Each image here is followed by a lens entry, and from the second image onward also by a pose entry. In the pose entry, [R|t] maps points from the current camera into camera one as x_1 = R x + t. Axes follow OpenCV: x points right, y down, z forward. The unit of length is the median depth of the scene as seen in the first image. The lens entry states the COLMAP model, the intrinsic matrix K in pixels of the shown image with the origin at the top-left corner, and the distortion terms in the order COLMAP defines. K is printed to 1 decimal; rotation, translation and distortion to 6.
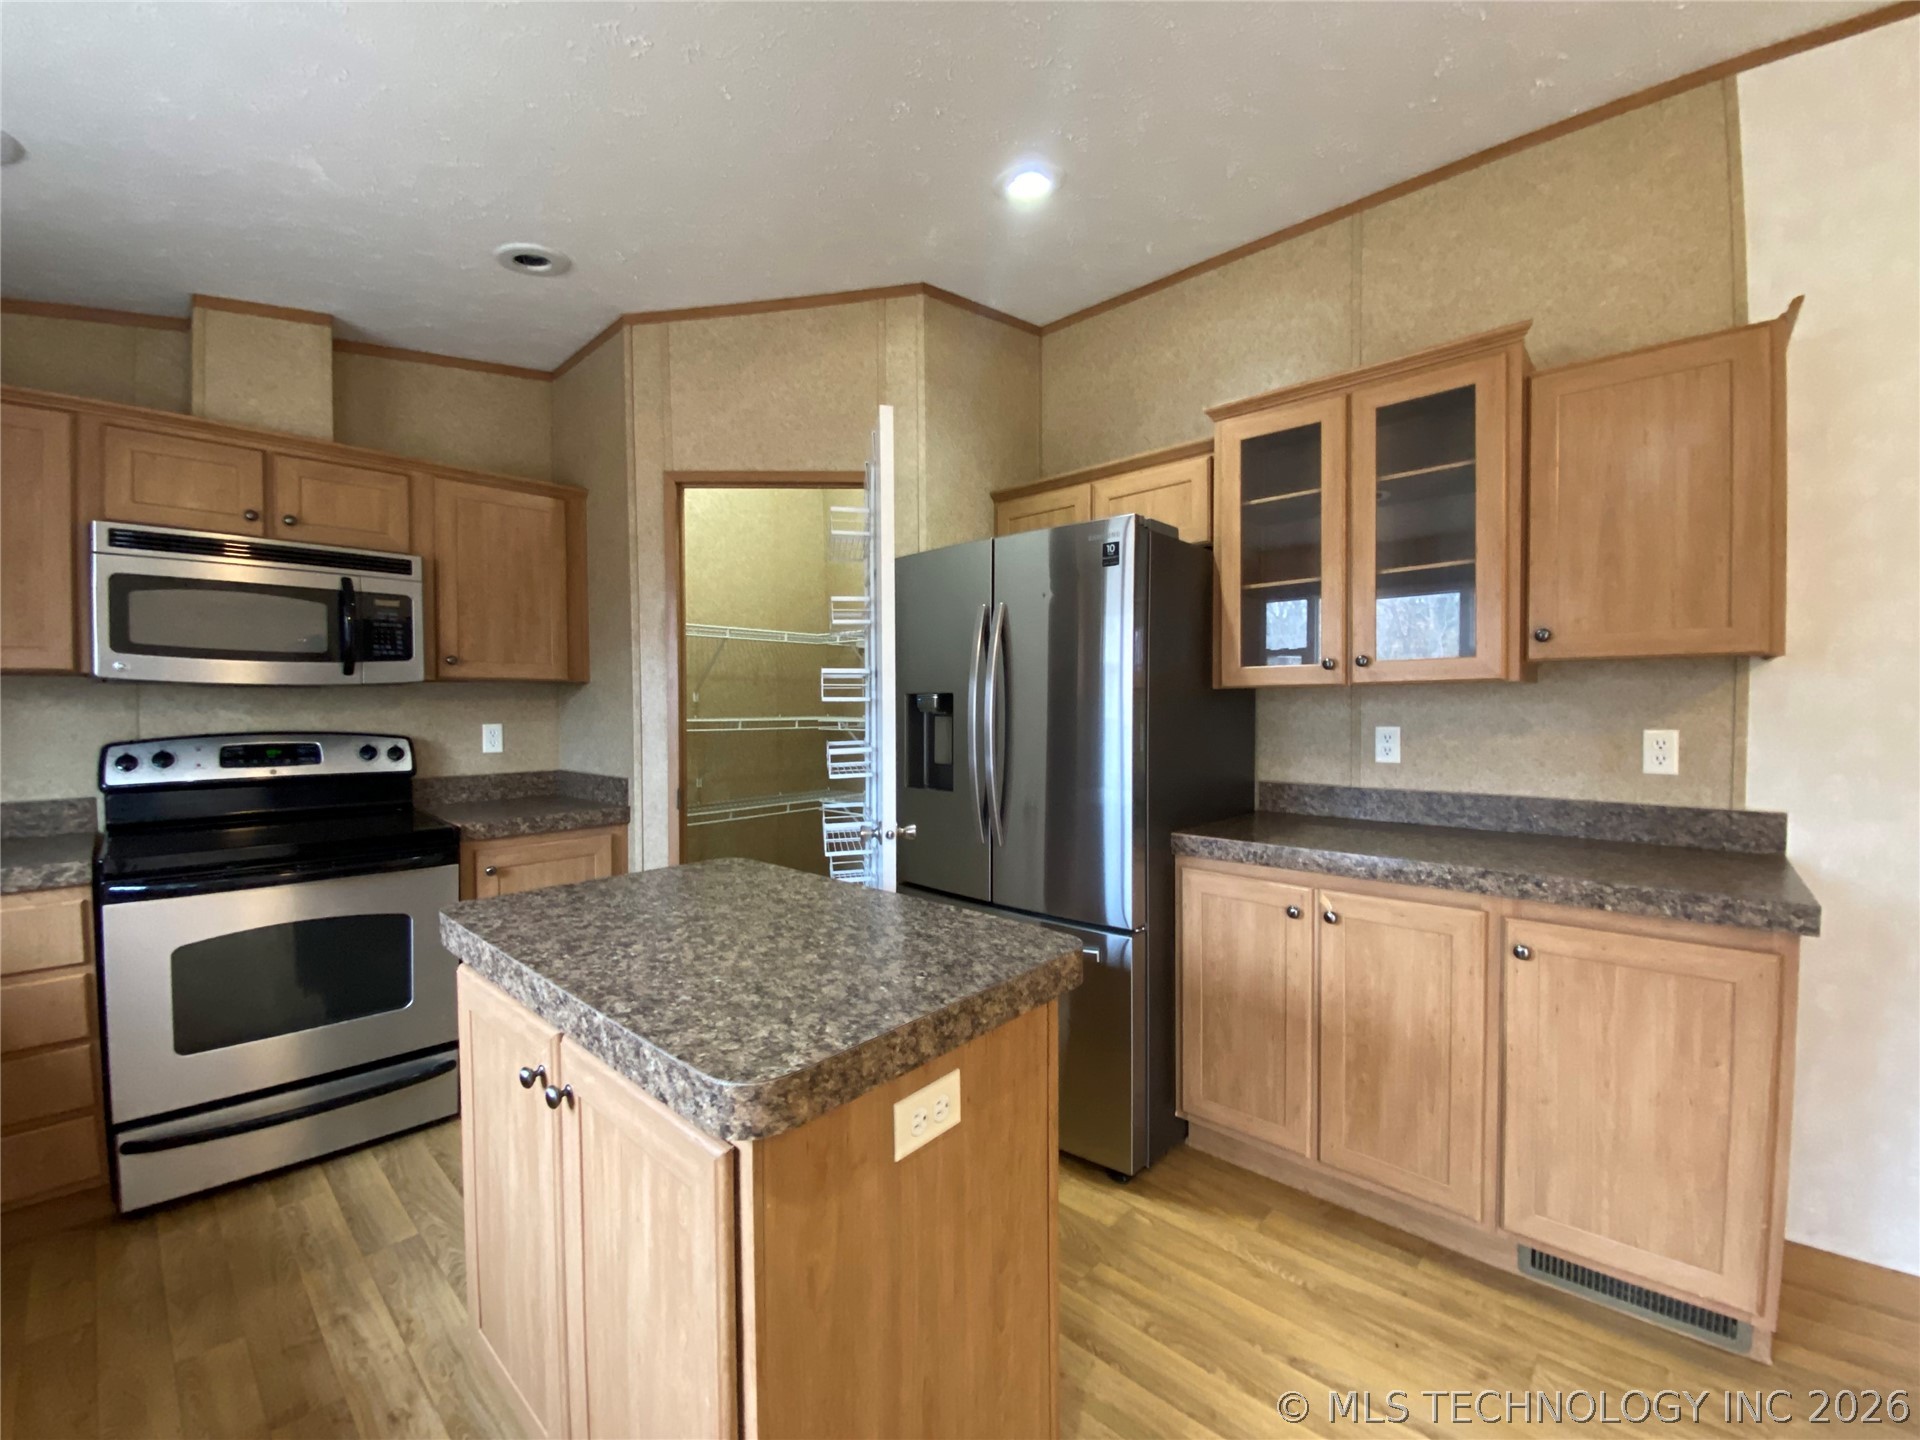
lens RADIAL K [[779.6, 0, 964.9], [0, 779.6, 718.1], [0, 0, 1]] dist [0.036897, -0.030395]
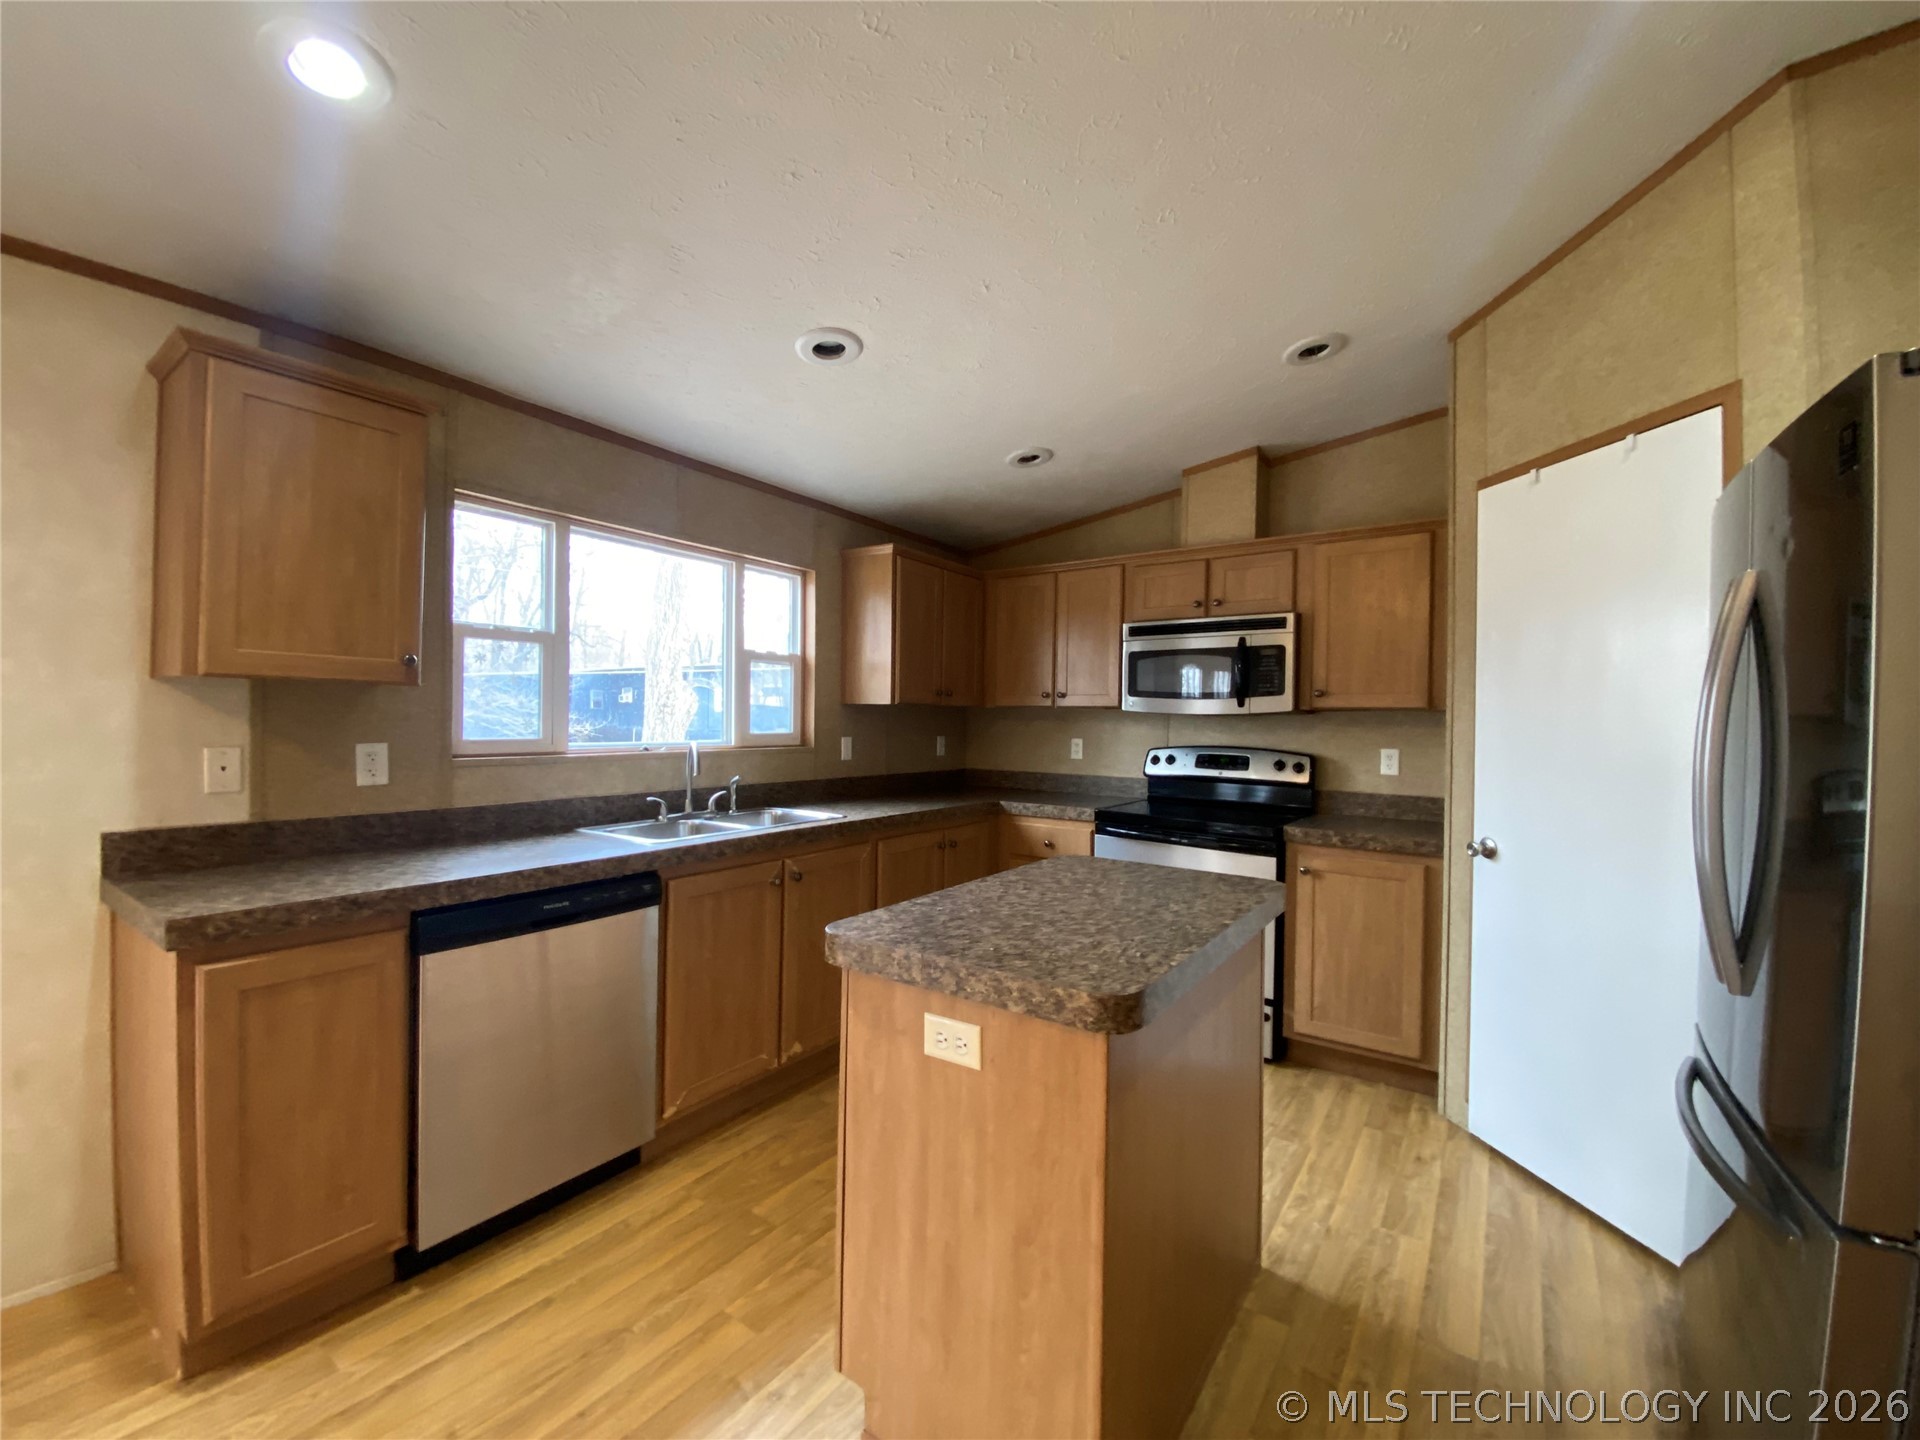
lens RADIAL K [[771.8, 0, 960.0], [0, 771.8, 720.0], [0, 0, 1]] dist [0.027286, -0.022983]
pose [[0.128719, 0.007445, -0.991653, 0.564162], [-0.037529, 0.999292, 0.002631, -0.019088], [0.990971, 0.036877, 0.128907, 0.372266]]
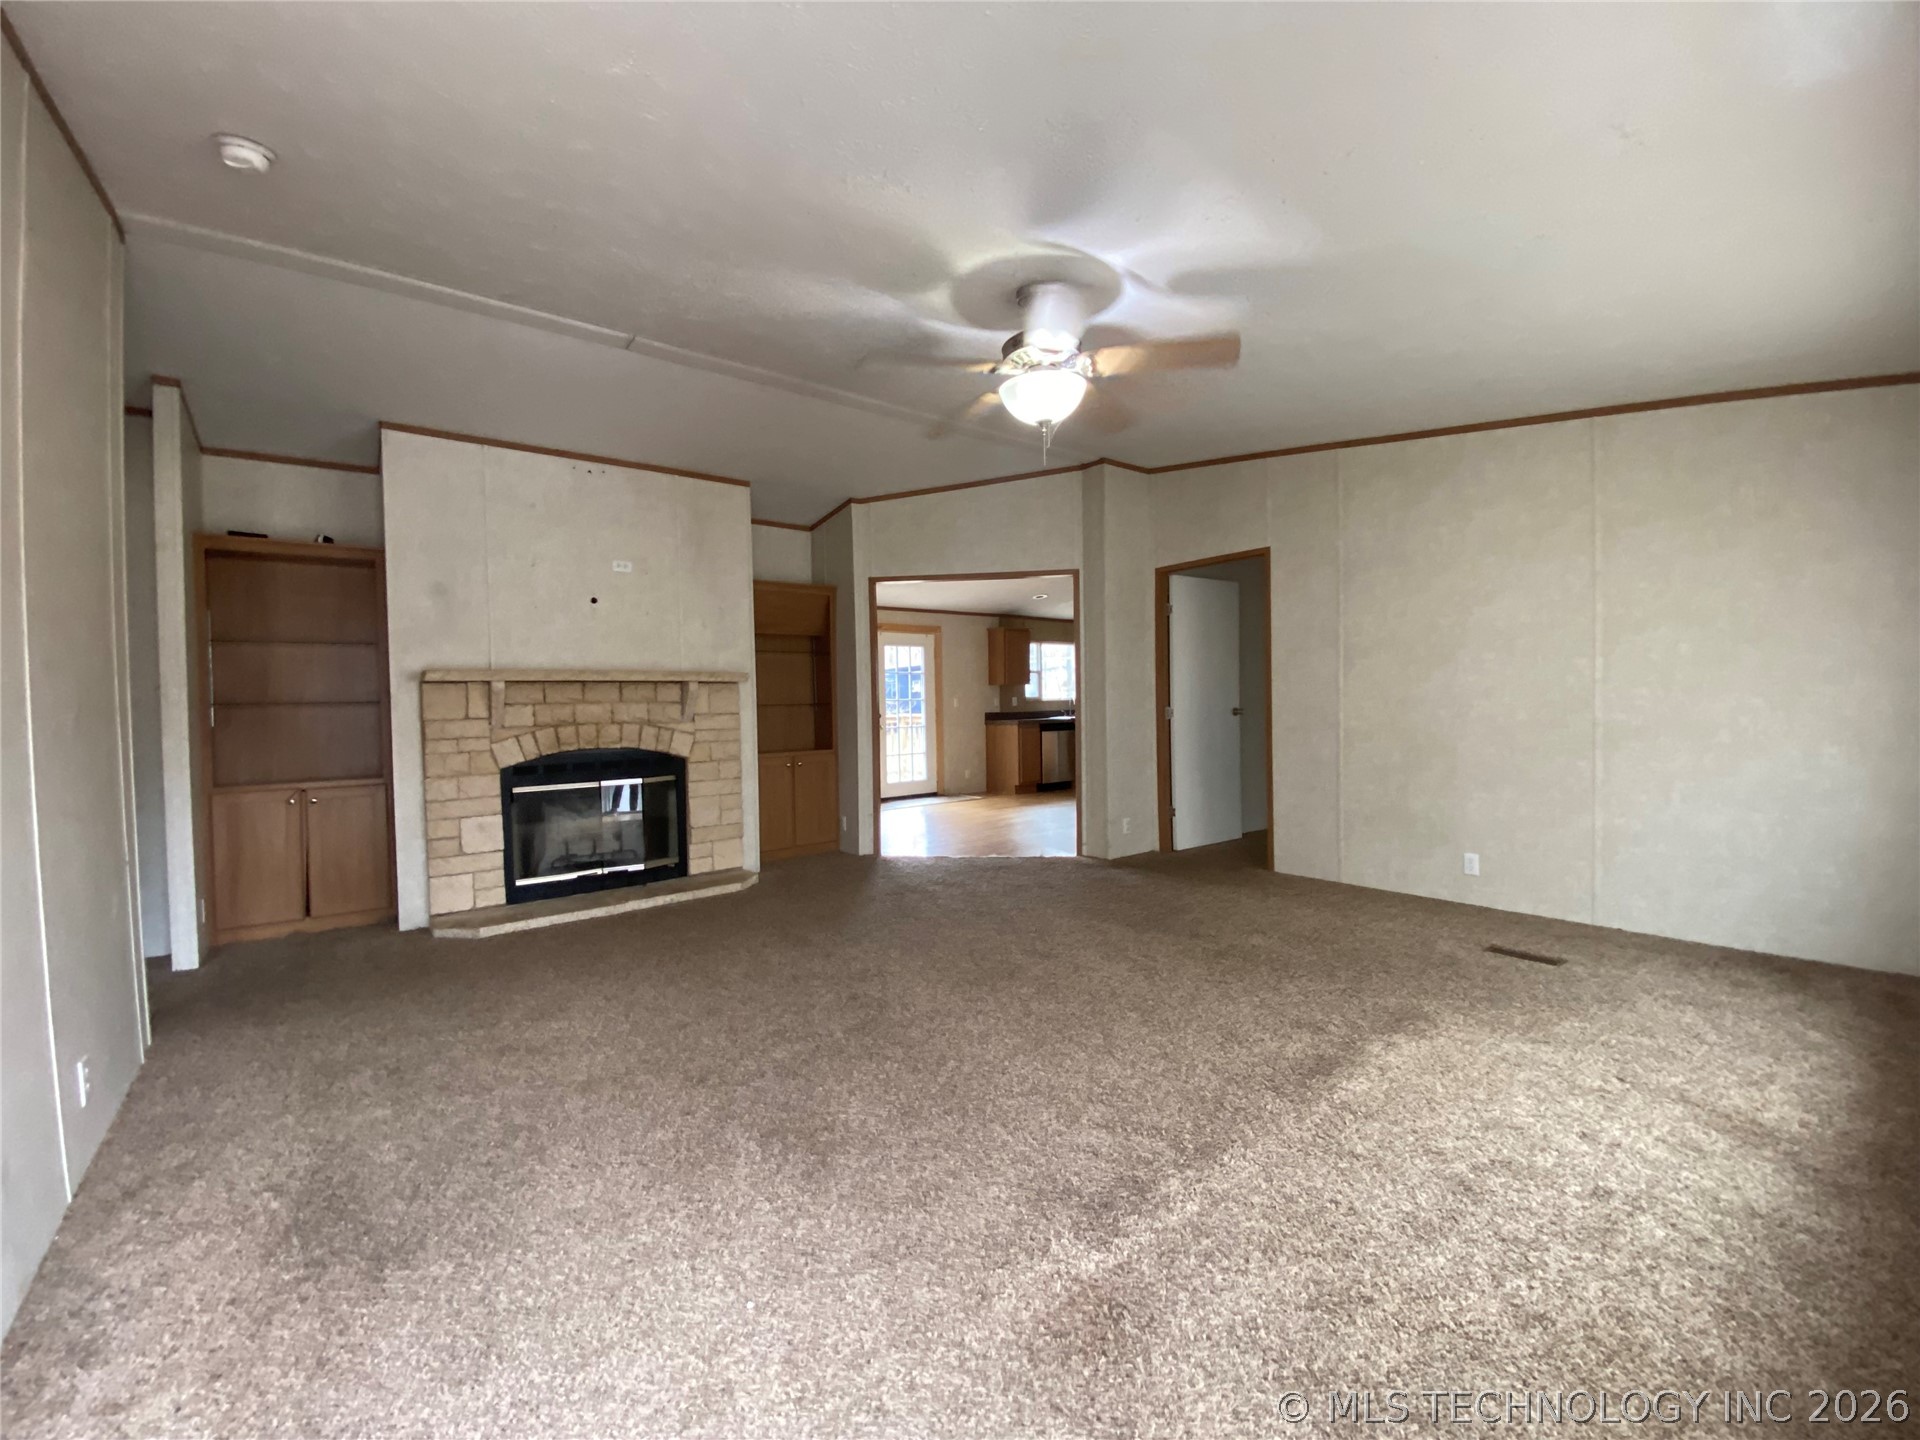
lens RADIAL K [[766.2, 0, 965.1], [0, 766.2, 722.8], [0, 0, 1]] dist [0.032444, -0.028703]
pose [[-0.160783, 0.037824, -0.986265, 4.178201], [-0.003112, 0.999241, 0.038829, 0.019307], [0.986985, 0.009312, -0.160543, 0.207658]]
